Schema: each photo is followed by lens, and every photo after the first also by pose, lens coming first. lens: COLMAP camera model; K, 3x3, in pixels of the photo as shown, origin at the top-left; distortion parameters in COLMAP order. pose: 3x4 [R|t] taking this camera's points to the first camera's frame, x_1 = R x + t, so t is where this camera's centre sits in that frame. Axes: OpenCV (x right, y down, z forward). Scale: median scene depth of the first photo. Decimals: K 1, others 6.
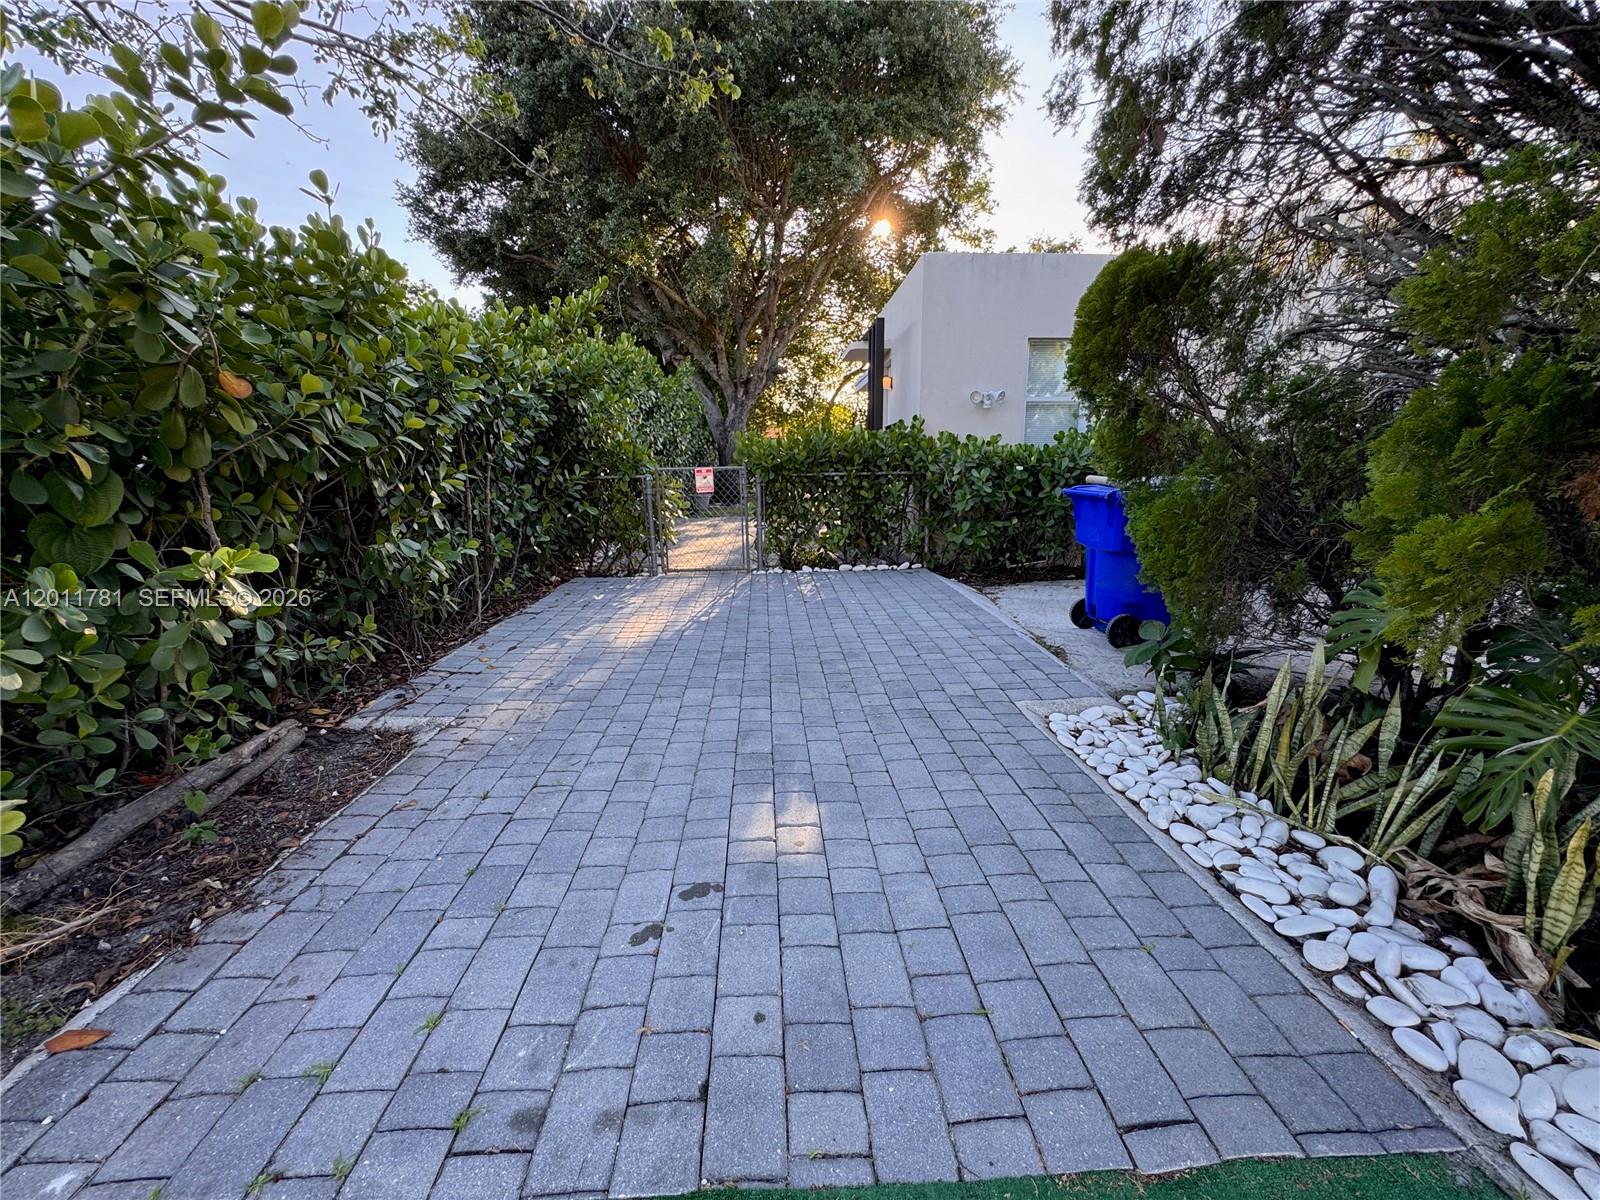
lens RADIAL K [[640.2, 0, 798.1], [0, 640.2, 599.9], [0, 0, 1]] dist [-0.004960, 0.000368]
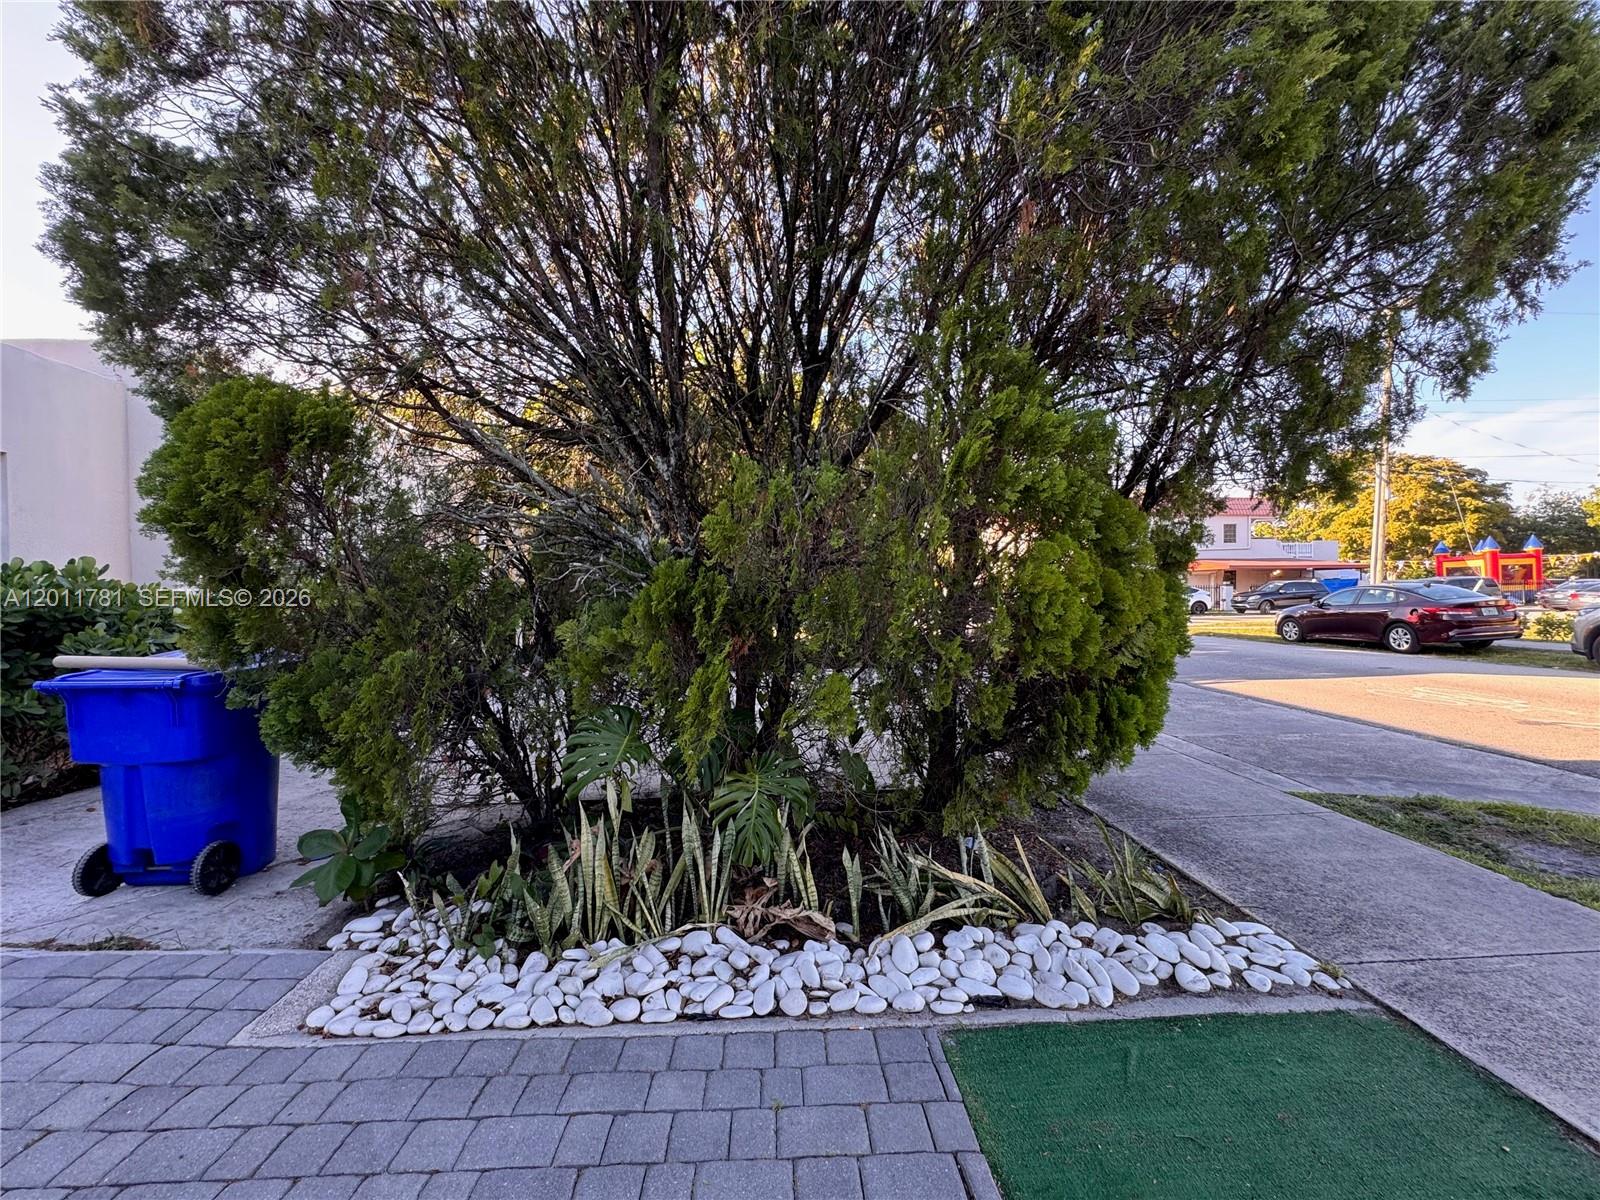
lens RADIAL K [[640.2, 0, 798.1], [0, 640.2, 599.9], [0, 0, 1]] dist [-0.004960, 0.000368]
pose [[0.009876, 0.001453, 0.999950, -0.398899], [0.218920, 0.975736, -0.003580, -0.200176], [-0.975693, 0.218944, 0.009318, 0.633869]]
